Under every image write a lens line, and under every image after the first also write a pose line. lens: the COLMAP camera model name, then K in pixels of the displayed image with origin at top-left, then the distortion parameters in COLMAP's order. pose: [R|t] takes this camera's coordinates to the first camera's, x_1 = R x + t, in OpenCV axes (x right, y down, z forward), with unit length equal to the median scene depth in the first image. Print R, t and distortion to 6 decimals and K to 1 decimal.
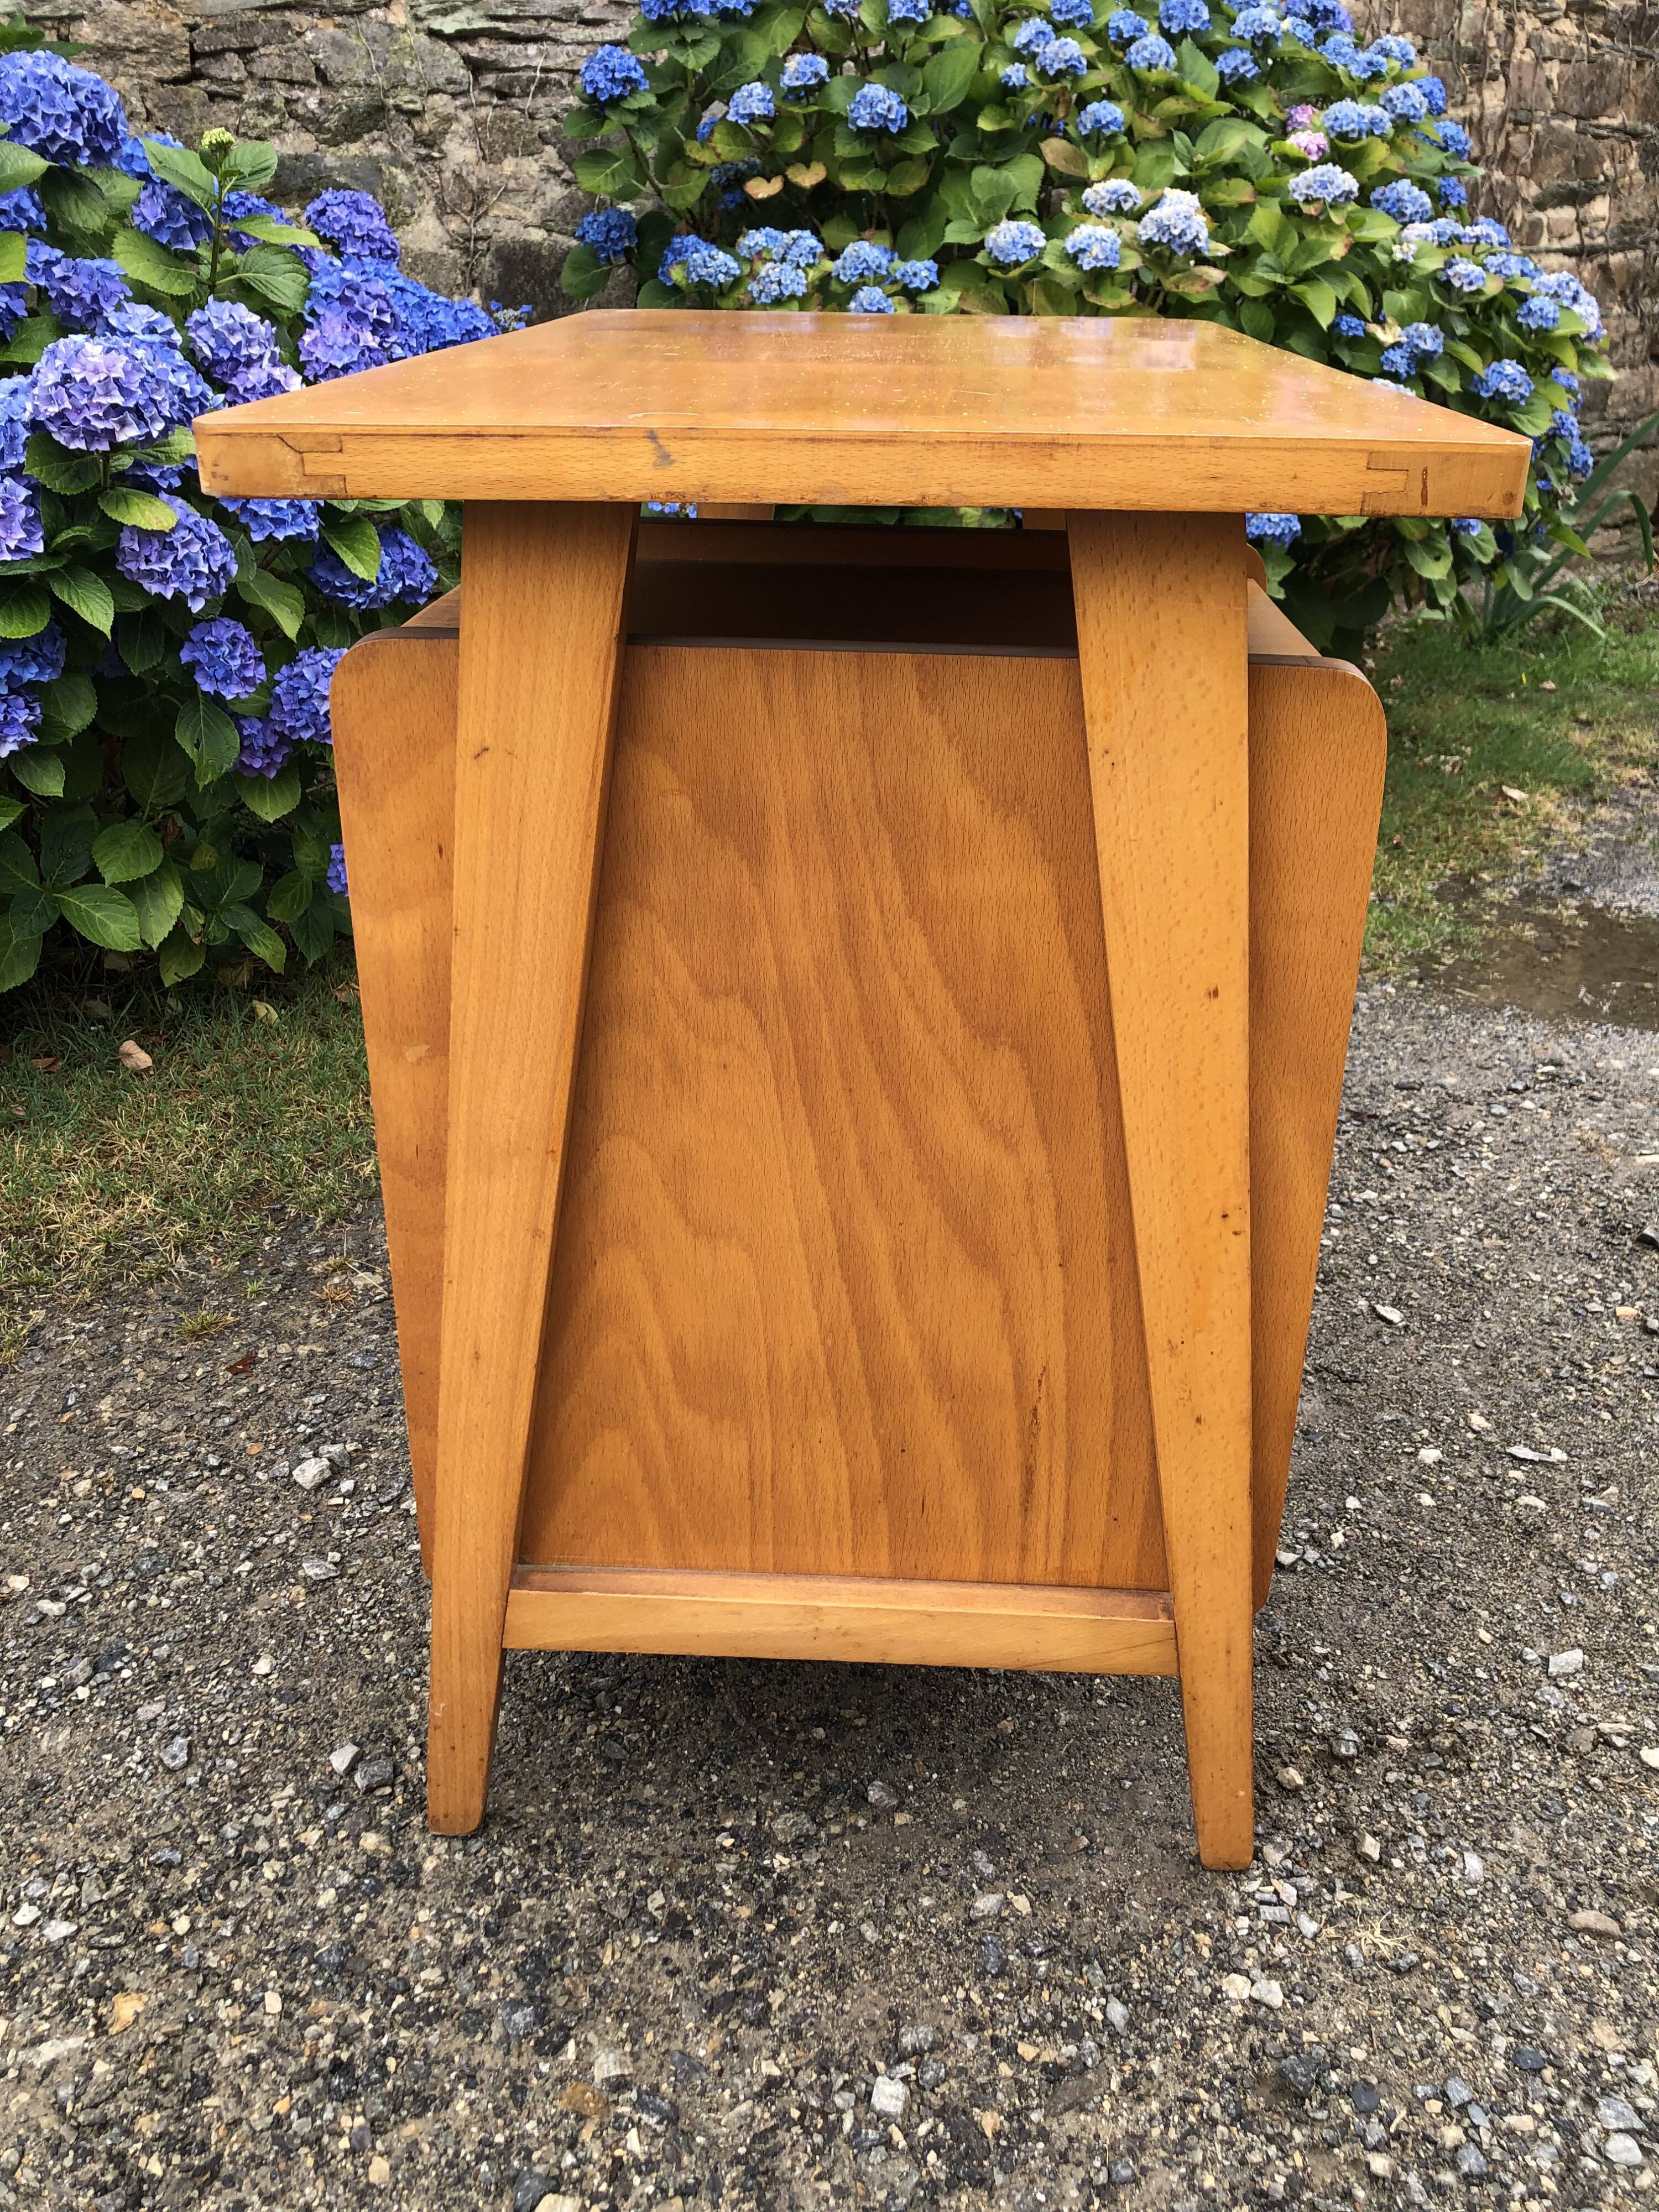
lens RADIAL K [[1834.6, 0, 852.7], [0, 1834.6, 1084.1], [0, 0, 1]] dist [0.005274, 0.018917]
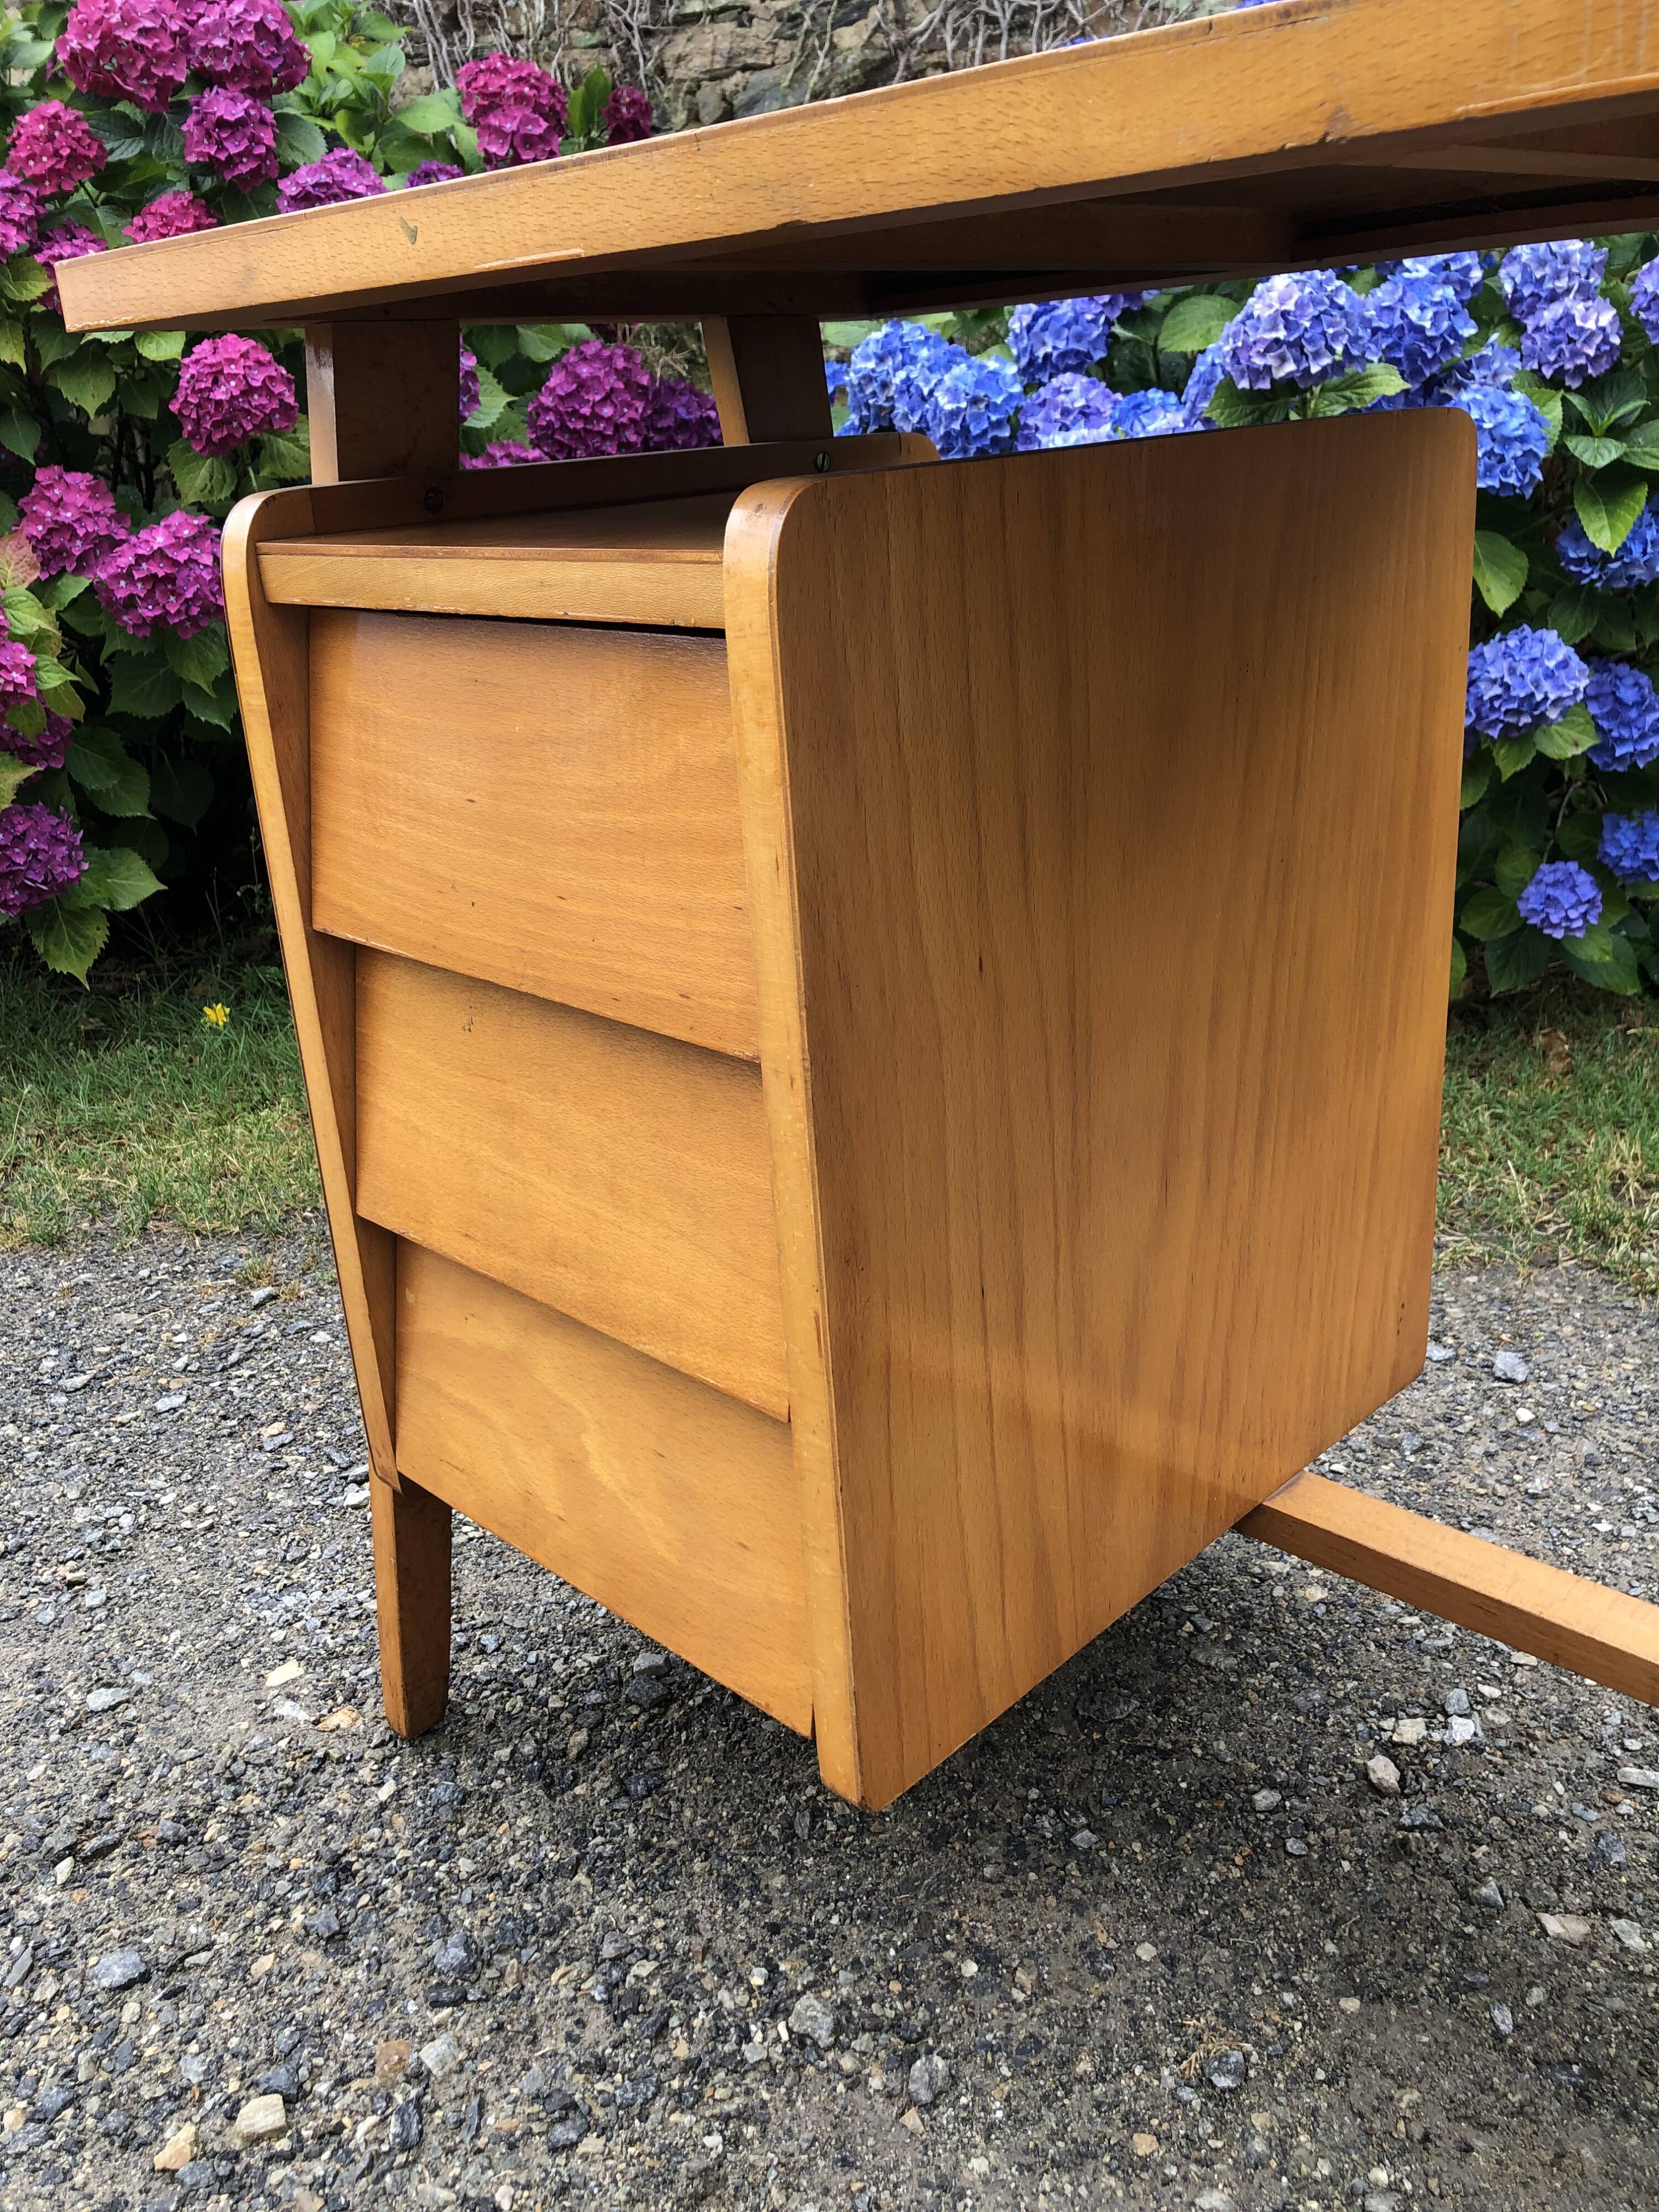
lens RADIAL K [[1834.6, 0, 845.2], [0, 1834.6, 1084.4], [0, 0, 1]] dist [0.005274, 0.018917]
pose [[0.526723, 0.269599, -0.806151, 0.400814], [-0.292456, 0.947950, 0.125935, -0.066263], [0.798143, 0.169431, 0.578153, 0.382226]]
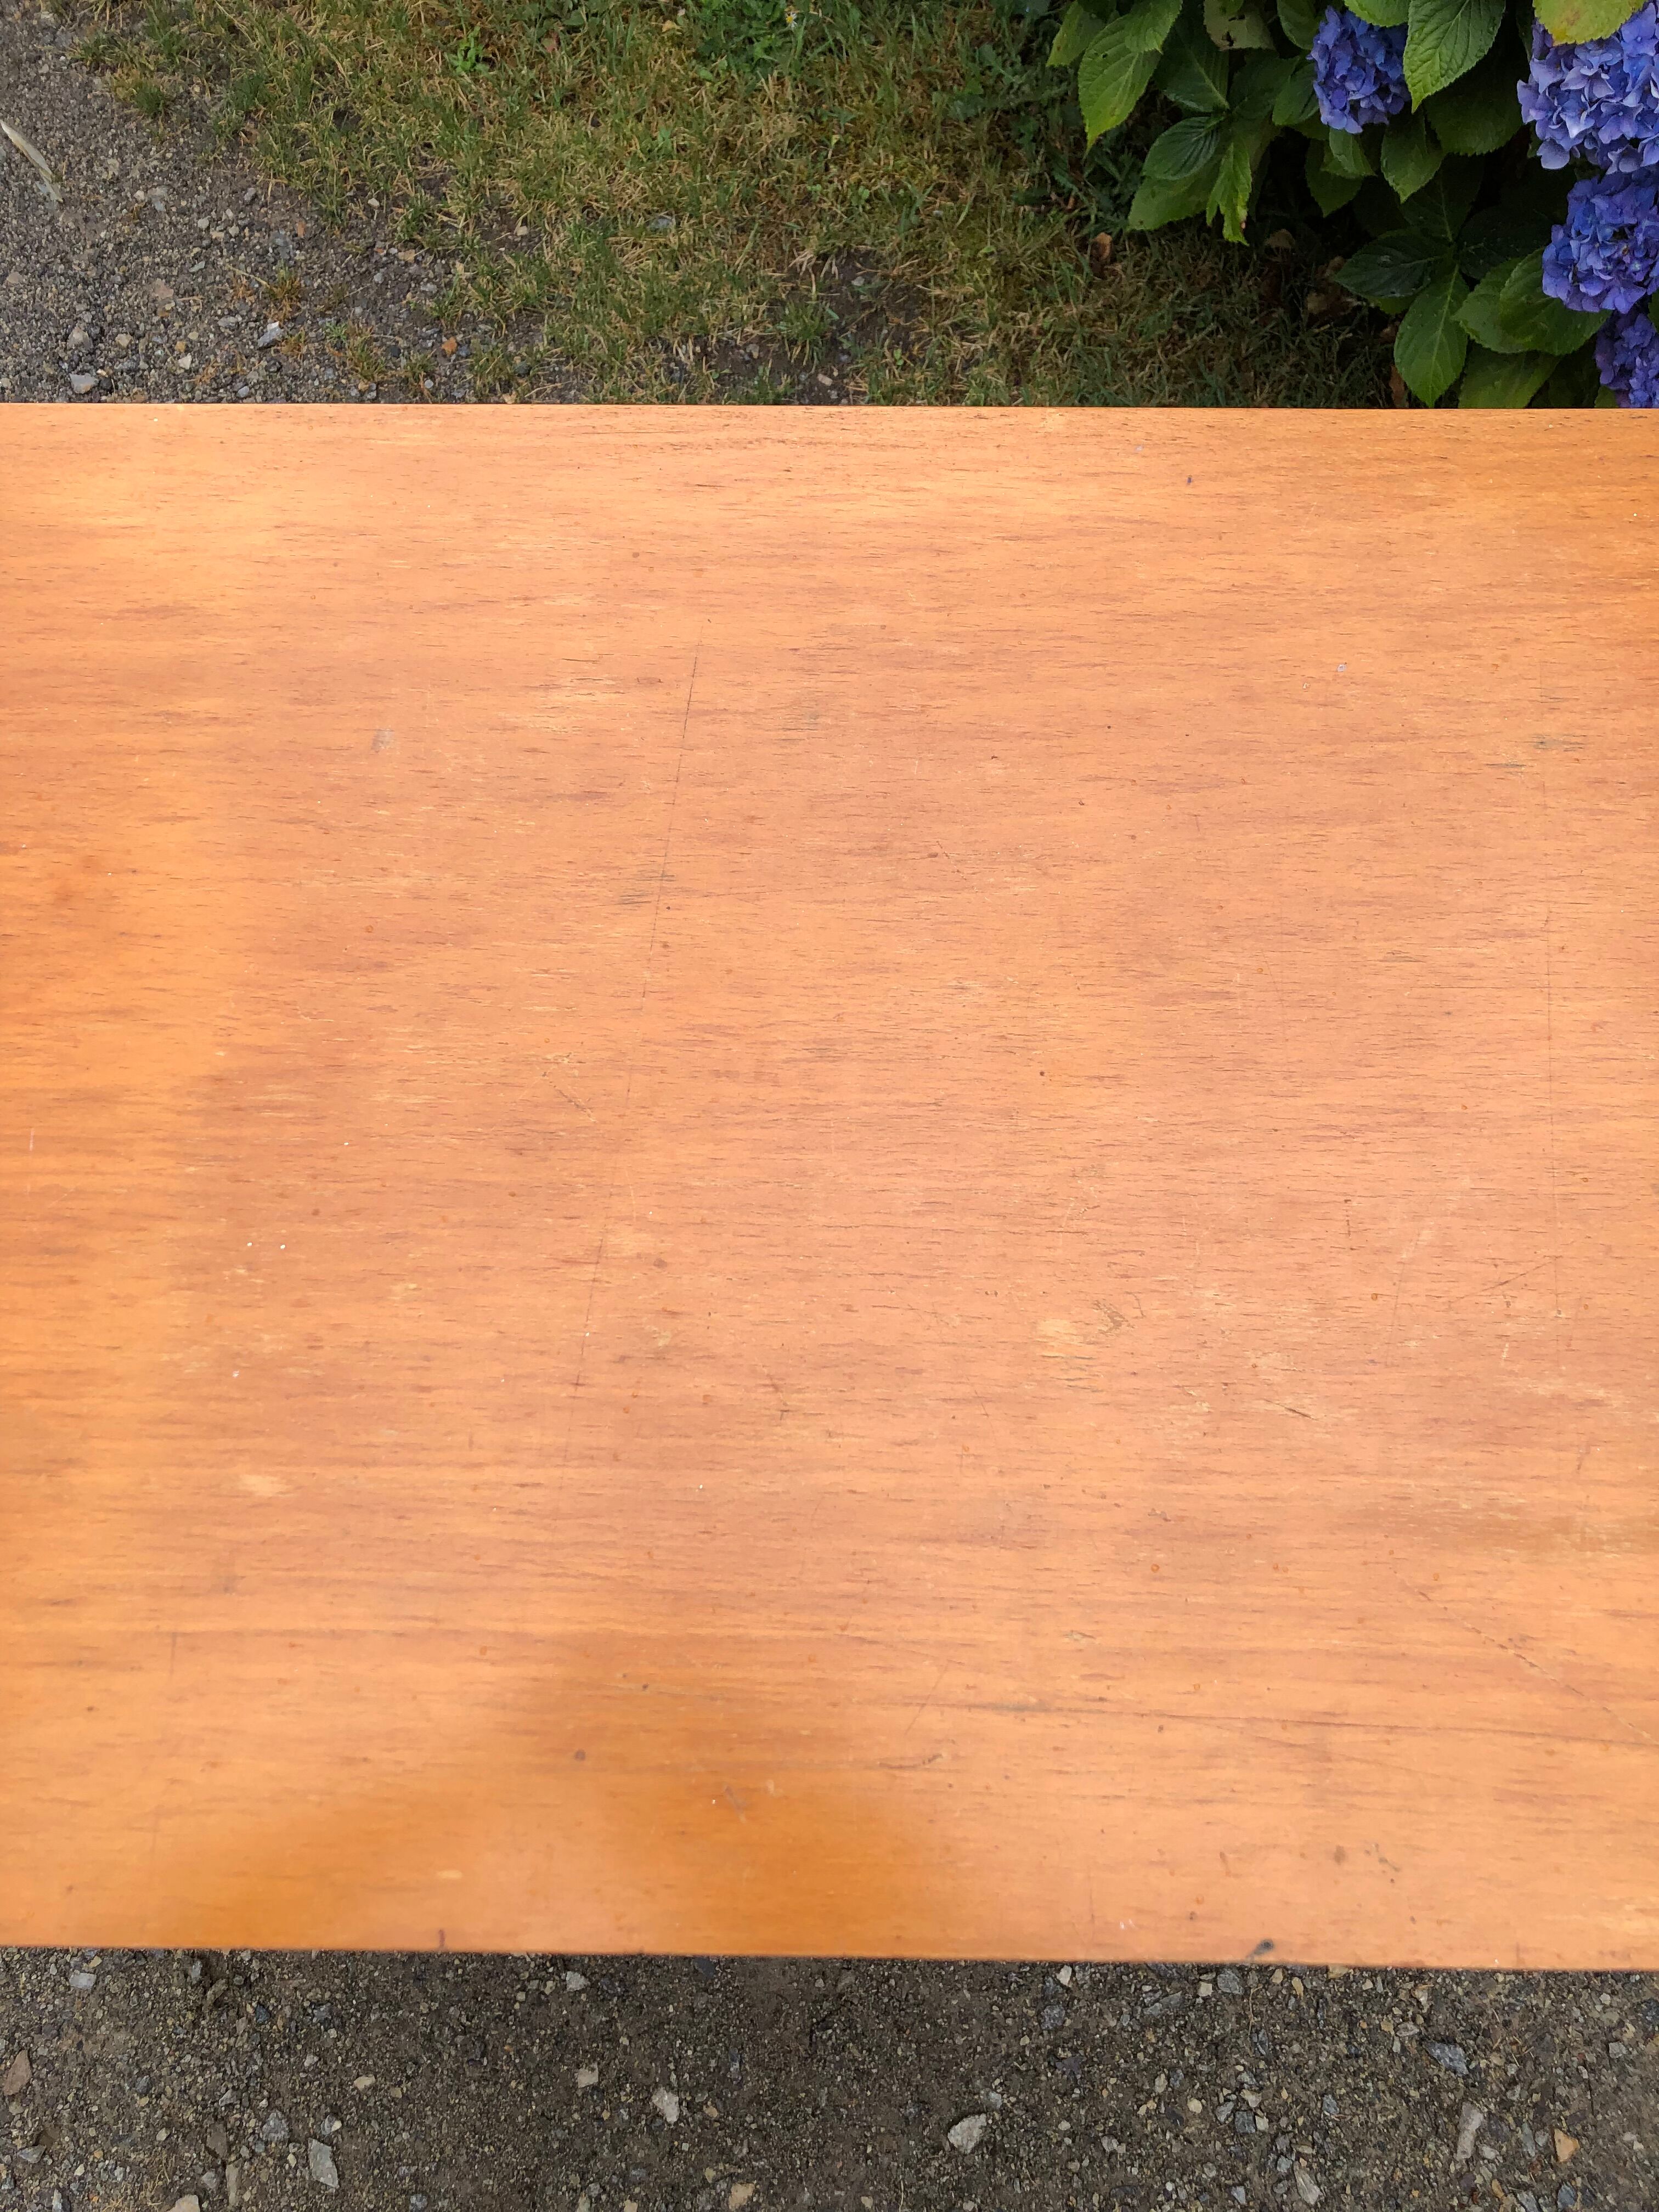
lens RADIAL K [[1834.6, 0, 827.9], [0, 1834.6, 1110.8], [0, 0, 1]] dist [0.005274, 0.018917]
pose [[0.030073, 0.944394, -0.327438, 0.168245], [-0.412555, 0.310108, 0.856523, -0.722805], [0.910436, 0.109328, 0.398941, 0.706705]]
